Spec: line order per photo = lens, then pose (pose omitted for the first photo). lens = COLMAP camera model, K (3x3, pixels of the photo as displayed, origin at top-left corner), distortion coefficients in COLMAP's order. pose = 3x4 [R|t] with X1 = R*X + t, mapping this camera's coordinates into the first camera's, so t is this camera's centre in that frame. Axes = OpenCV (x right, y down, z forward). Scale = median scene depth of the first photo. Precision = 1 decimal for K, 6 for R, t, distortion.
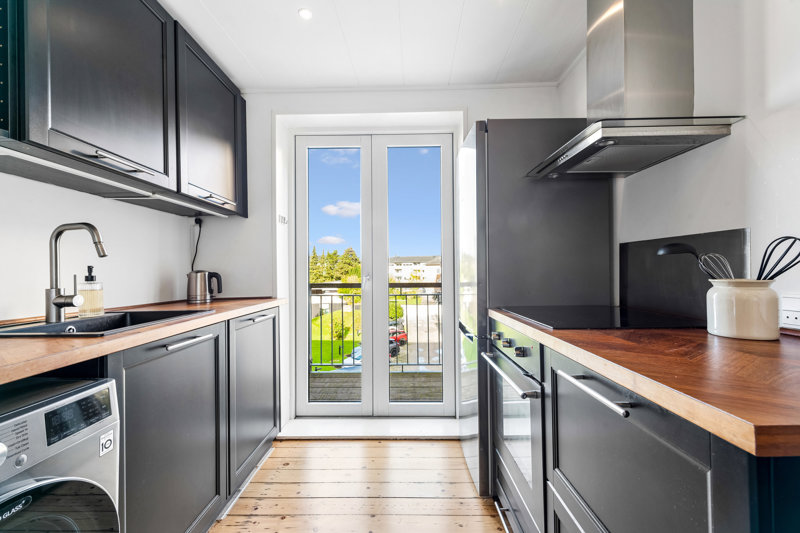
lens RADIAL K [[337.3, 0, 399.9], [0, 337.3, 270.0], [0, 0, 1]] dist [0.016320, -0.002993]
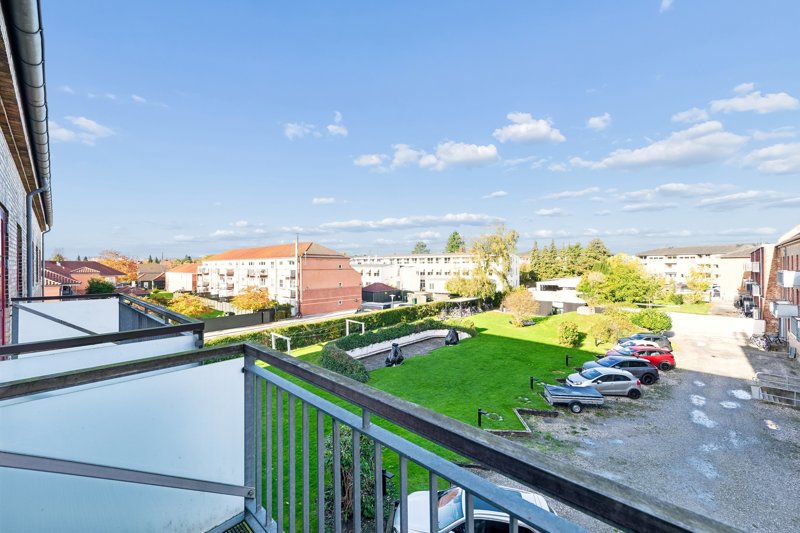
lens RADIAL K [[314.2, 0, 399.3], [0, 314.2, 265.8], [0, 0, 1]] dist [0.007083, -0.001168]
pose [[0.746500, 0.007231, -0.665346, 0.429587], [-0.000417, 0.999946, 0.010400, -0.139658], [0.665385, -0.007486, 0.746463, 1.468151]]
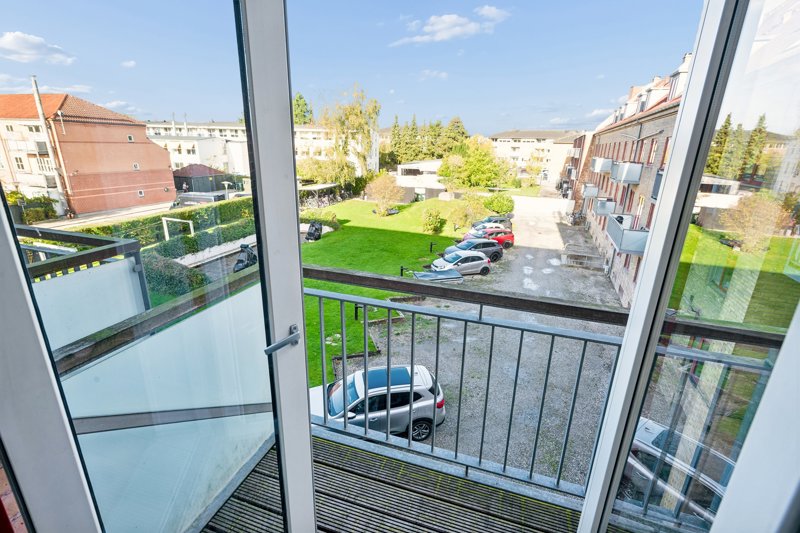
lens RADIAL K [[373.7, 0, 399.2], [0, 373.7, 268.3], [0, 0, 1]] dist [0.009610, -0.001525]
pose [[0.956609, 0.125651, -0.262891, 0.033863], [-0.035926, 0.946218, 0.321528, -0.206324], [0.289153, -0.298132, 0.909675, 1.076793]]
